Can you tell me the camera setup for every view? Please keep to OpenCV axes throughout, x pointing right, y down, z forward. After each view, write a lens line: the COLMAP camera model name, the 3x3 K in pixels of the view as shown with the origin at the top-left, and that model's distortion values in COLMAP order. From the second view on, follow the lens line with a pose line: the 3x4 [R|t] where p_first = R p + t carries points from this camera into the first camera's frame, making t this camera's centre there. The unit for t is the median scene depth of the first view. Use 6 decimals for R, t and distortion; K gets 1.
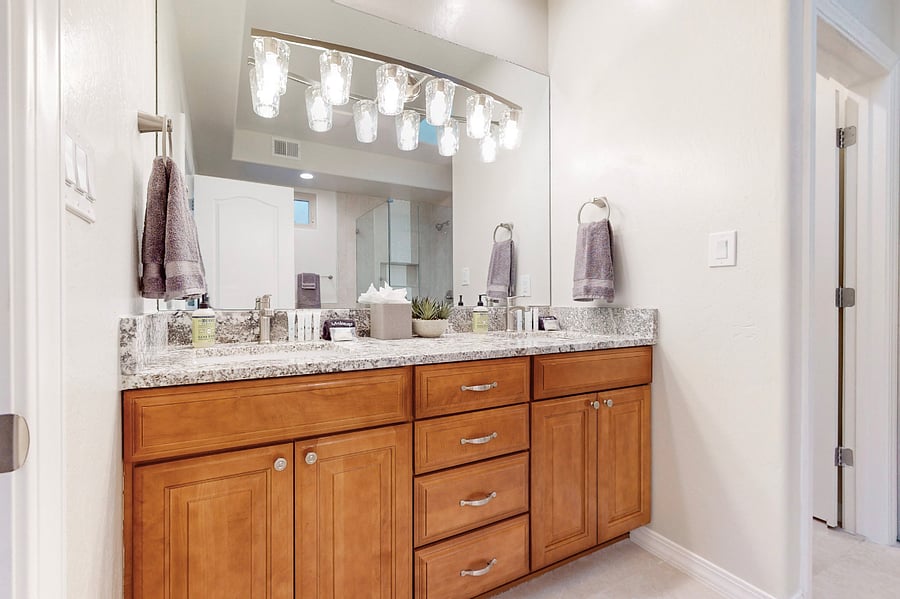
lens RADIAL K [[374.8, 0, 450.0], [0, 374.8, 299.5], [0, 0, 1]] dist [0.000444, 0.000131]
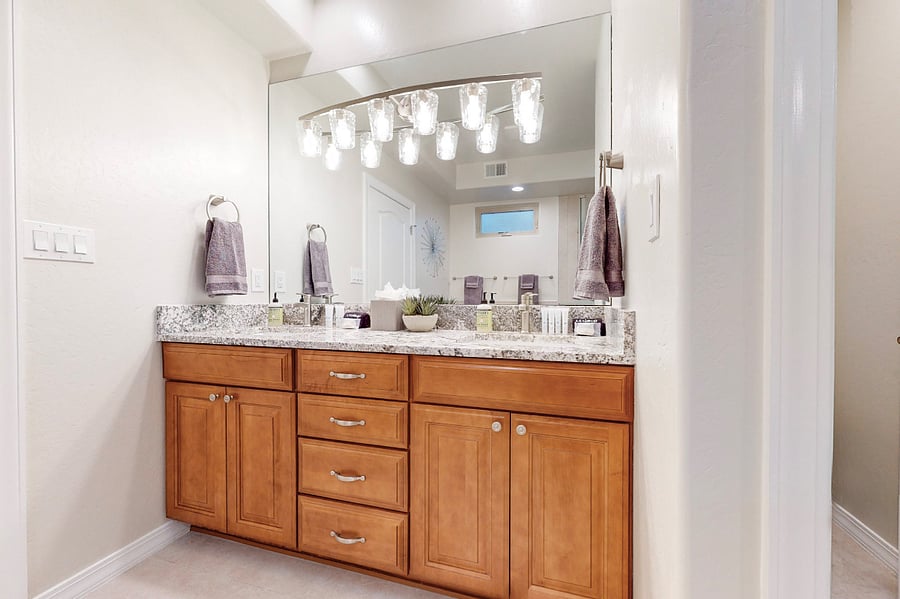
lens RADIAL K [[338.1, 0, 420.1], [0, 338.1, 300.2], [0, 0, 1]] dist [-0.000506, 0.000147]
pose [[0.725605, 0.006137, -0.688084, 0.810074], [-0.001312, 0.999971, 0.007535, 0.001973], [0.688111, -0.004564, 0.725592, 0.369789]]
